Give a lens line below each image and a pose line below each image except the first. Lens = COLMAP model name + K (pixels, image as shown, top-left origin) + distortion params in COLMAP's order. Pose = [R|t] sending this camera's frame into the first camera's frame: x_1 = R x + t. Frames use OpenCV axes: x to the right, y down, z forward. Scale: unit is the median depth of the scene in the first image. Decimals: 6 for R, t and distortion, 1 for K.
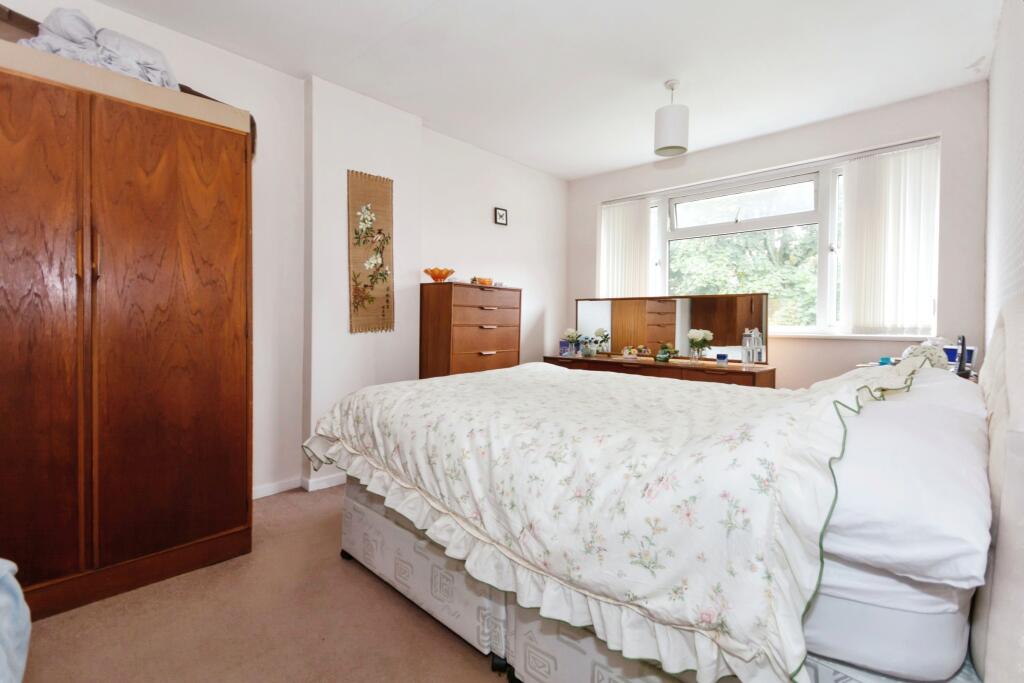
lens RADIAL K [[467.0, 0, 509.8], [0, 467.0, 332.7], [0, 0, 1]] dist [0.004515, 0.000821]
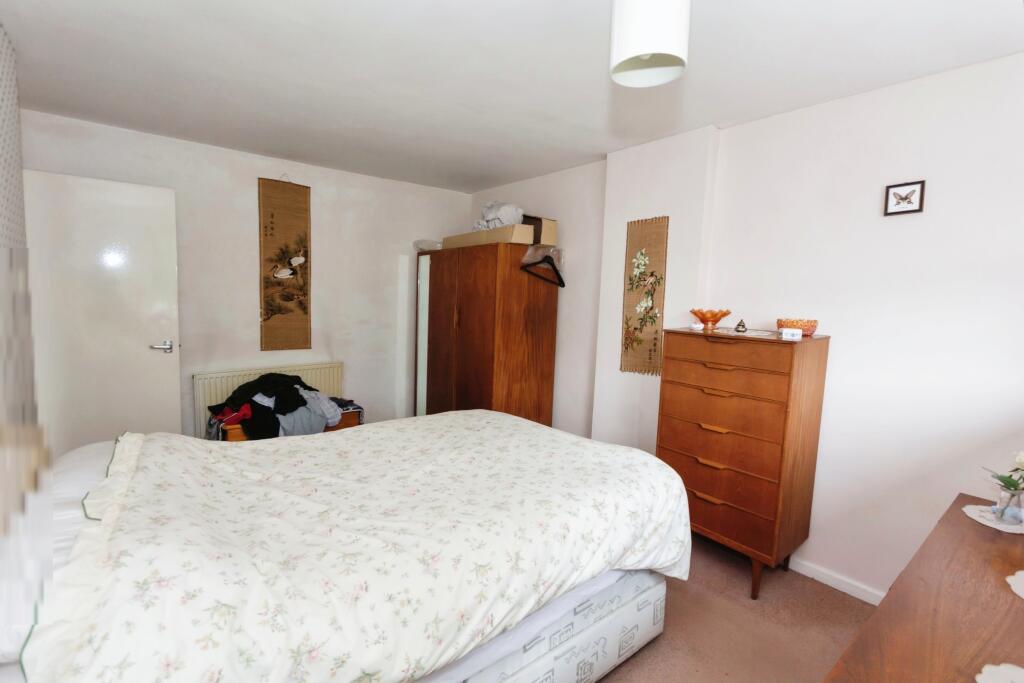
lens RADIAL K [[467.0, 0, 510.8], [0, 467.0, 342.2], [0, 0, 1]] dist [0.004515, 0.000821]
pose [[-0.139245, 0.083968, -0.986692, 0.754923], [-0.058103, 0.993989, 0.092789, -0.148602], [0.988552, 0.070250, -0.133529, 0.853740]]
